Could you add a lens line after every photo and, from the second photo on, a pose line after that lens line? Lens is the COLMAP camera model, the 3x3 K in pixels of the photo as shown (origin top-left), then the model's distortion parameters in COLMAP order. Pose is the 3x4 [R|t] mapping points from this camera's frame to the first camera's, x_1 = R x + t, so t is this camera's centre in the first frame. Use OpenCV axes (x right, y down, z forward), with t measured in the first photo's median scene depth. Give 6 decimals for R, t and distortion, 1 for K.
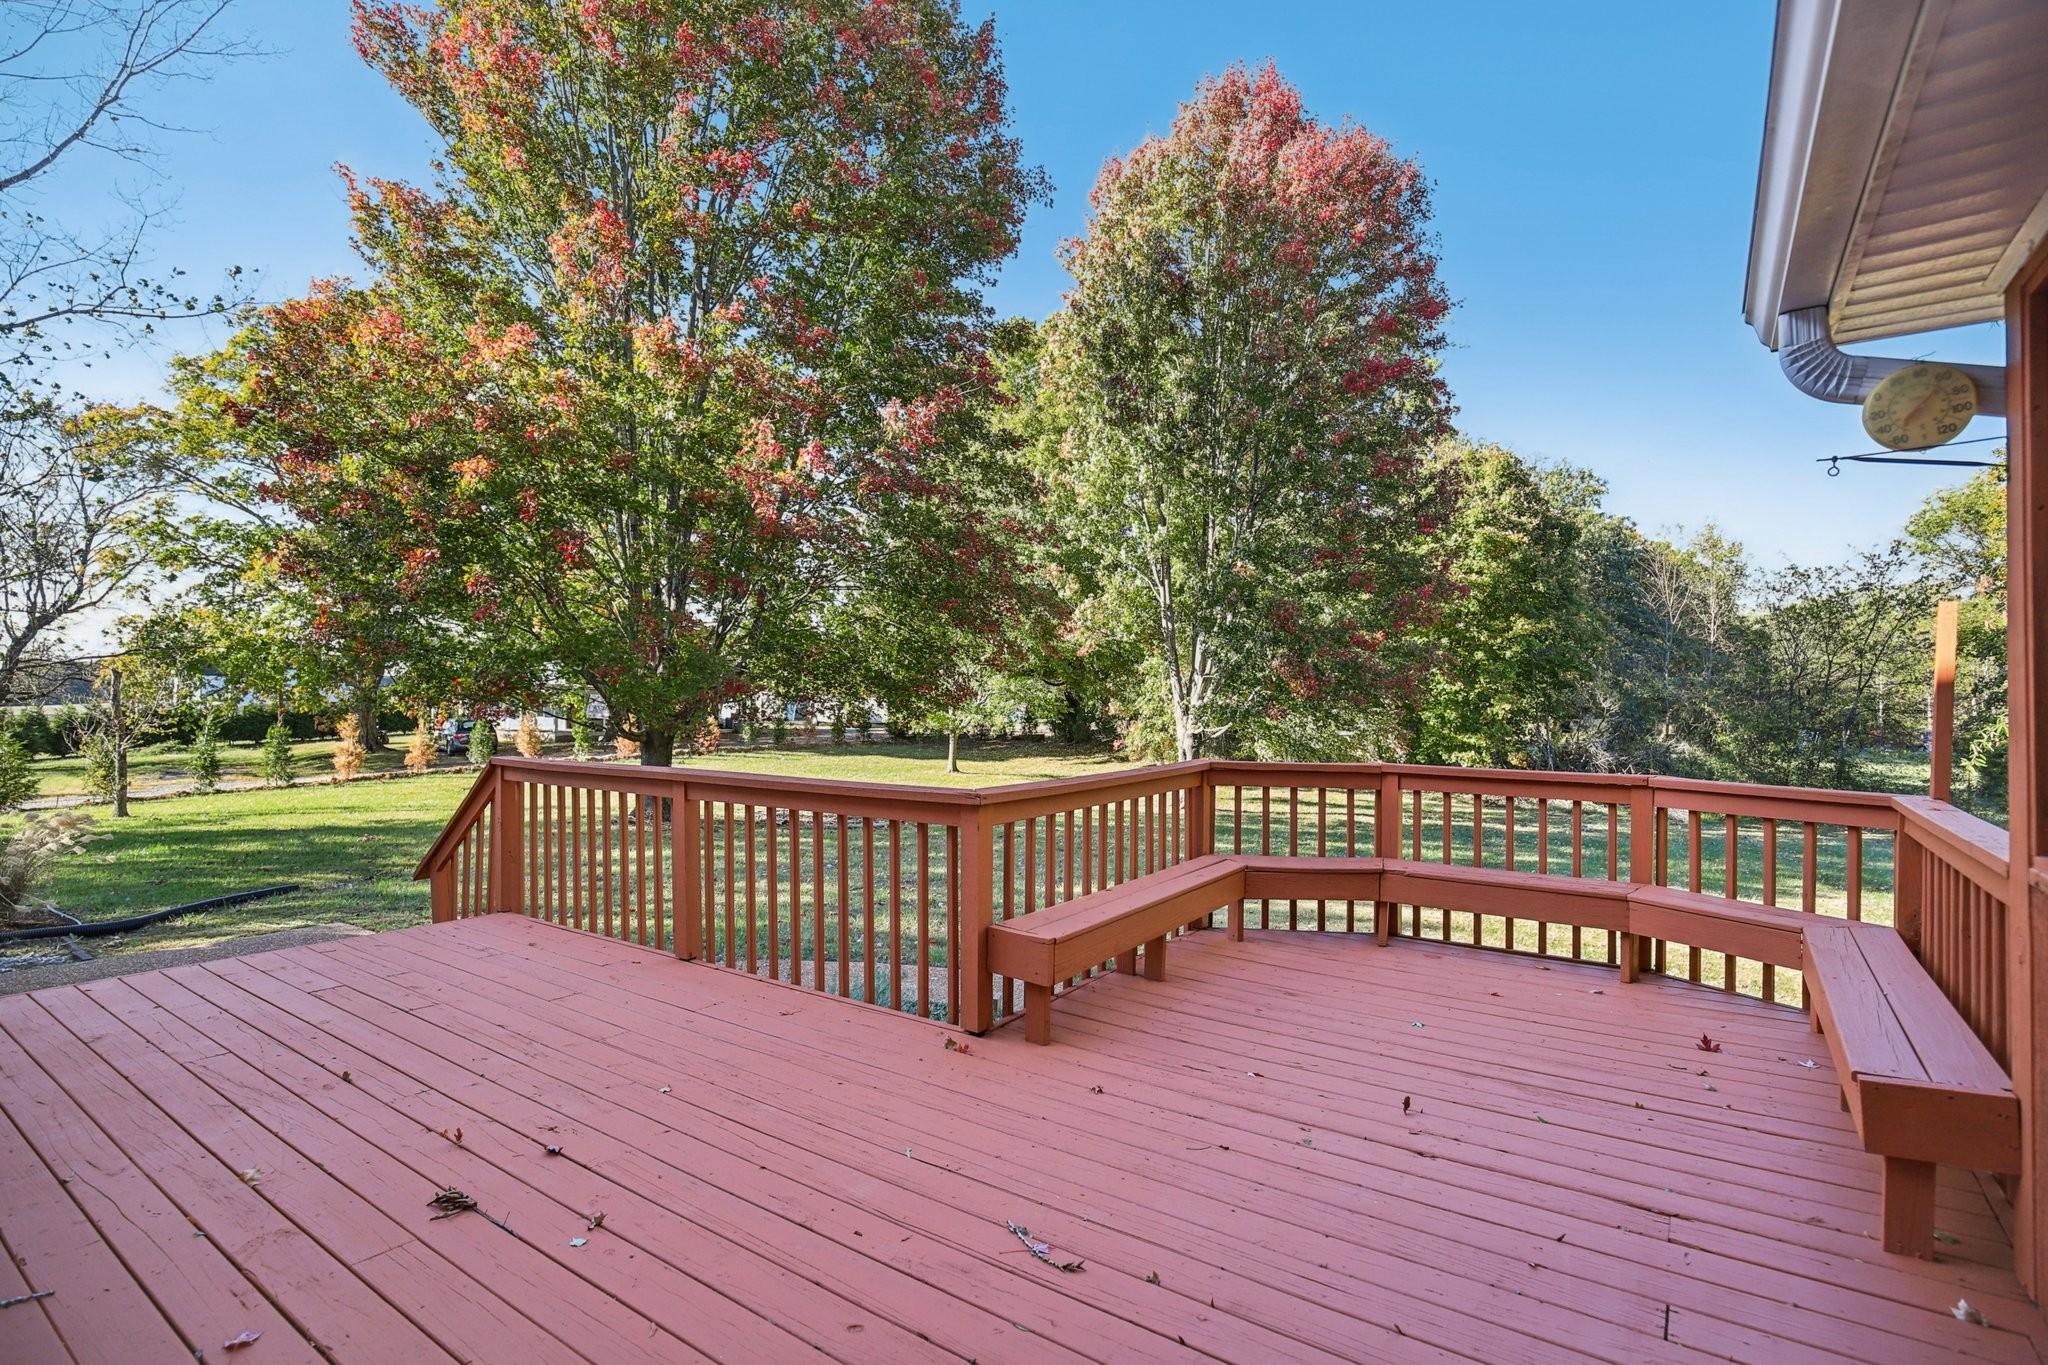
lens RADIAL K [[968.2, 0, 1019.2], [0, 968.2, 690.4], [0, 0, 1]] dist [-0.019726, -0.000132]
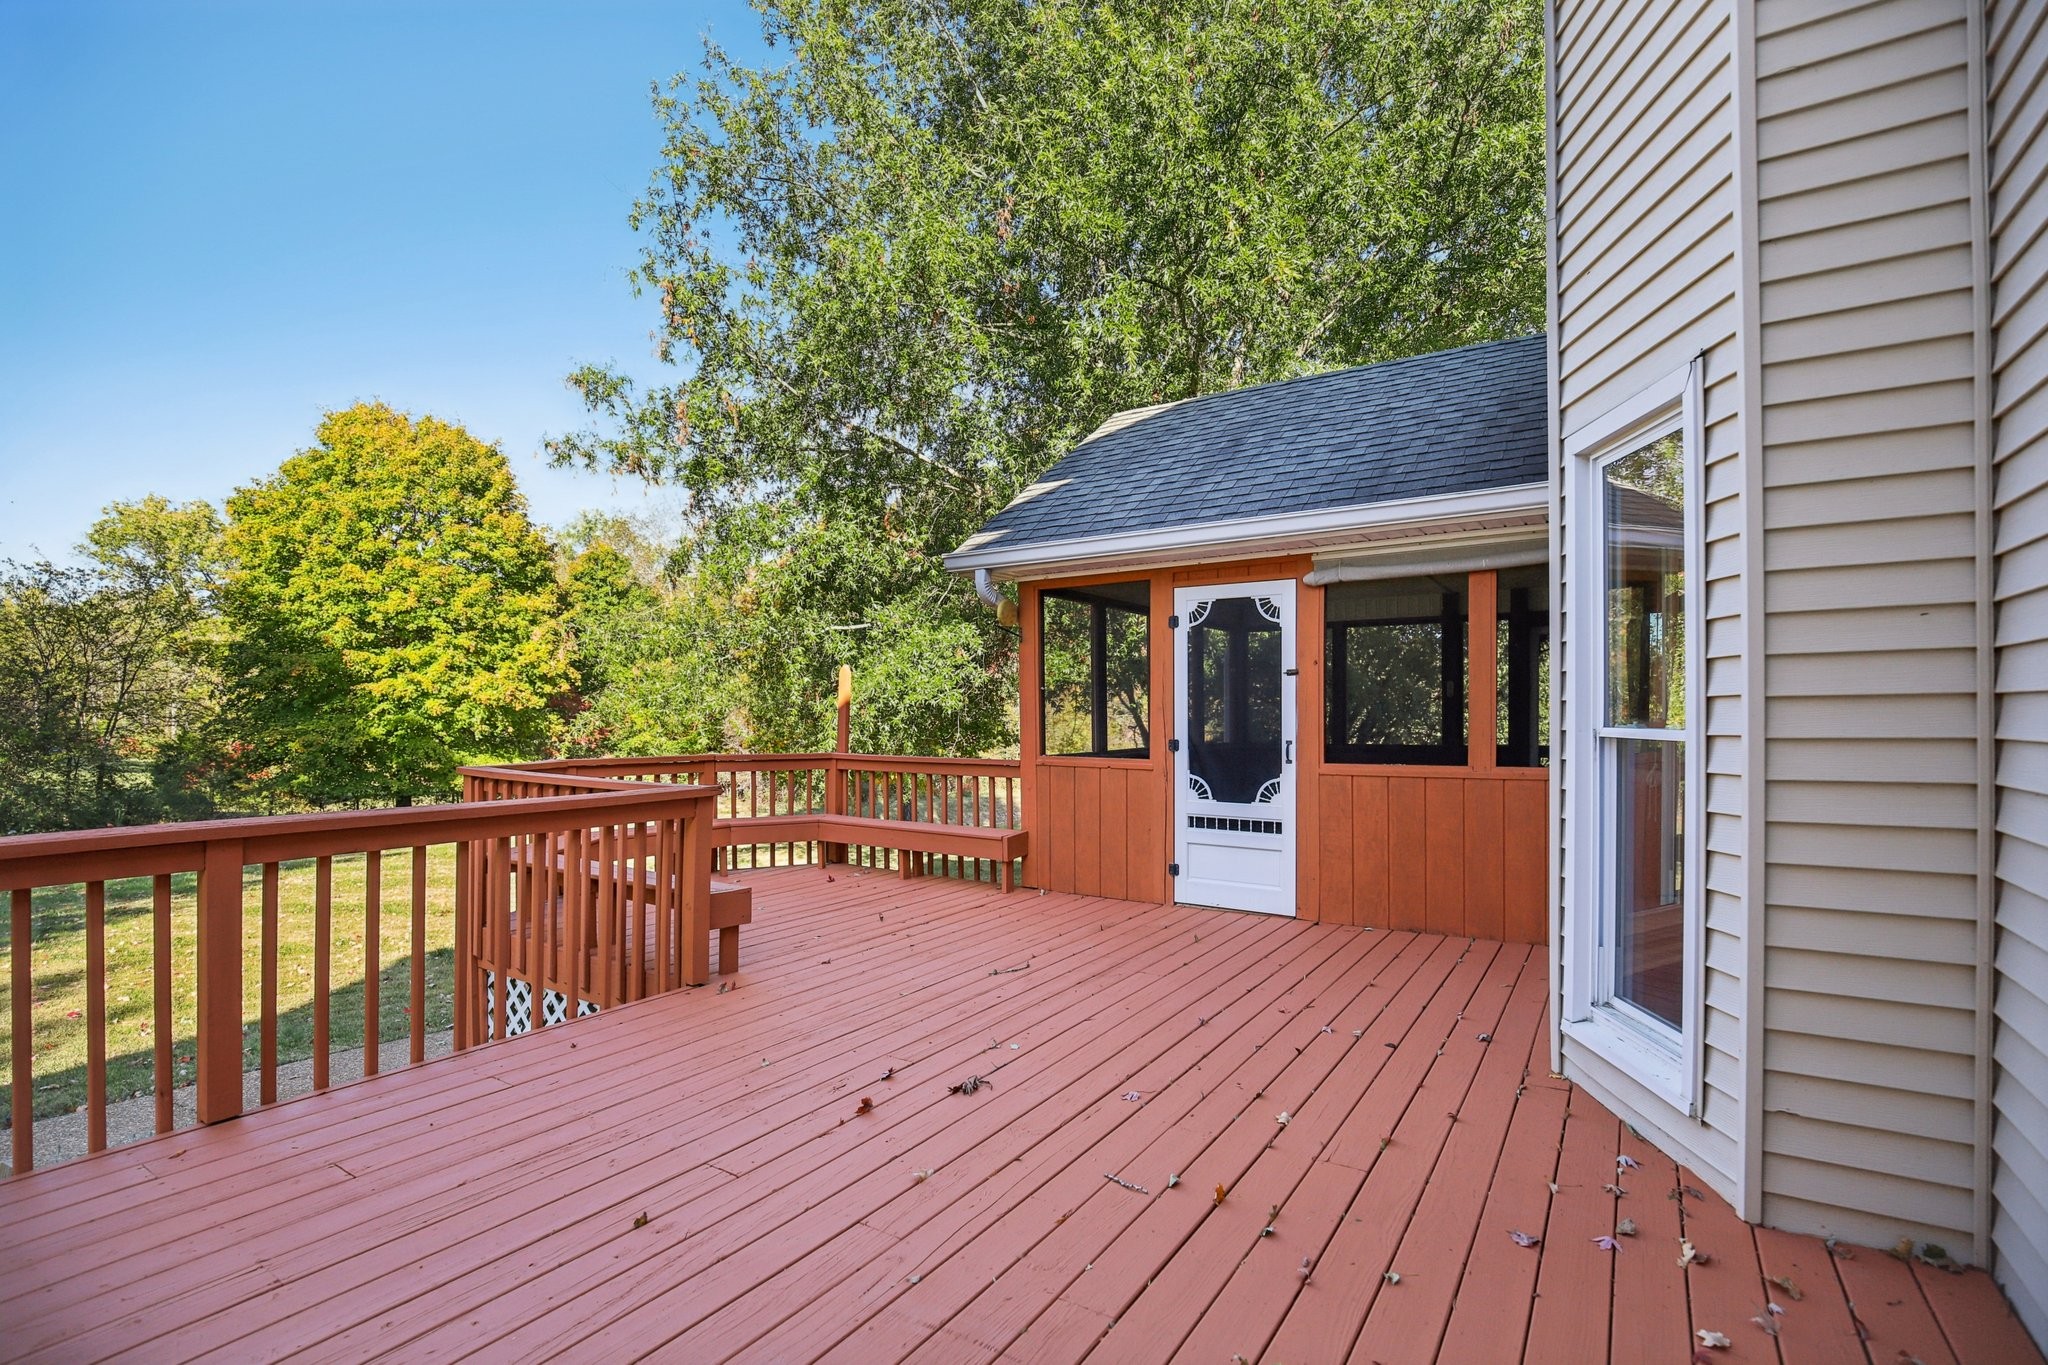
lens RADIAL K [[968.2, 0, 1017.4], [0, 968.2, 693.5], [0, 0, 1]] dist [-0.019726, -0.000132]
pose [[-0.034894, 0.012702, 0.999310, -1.752804], [-0.011700, 0.999846, -0.013117, -0.005270], [-0.999323, -0.012149, -0.034740, 0.875488]]
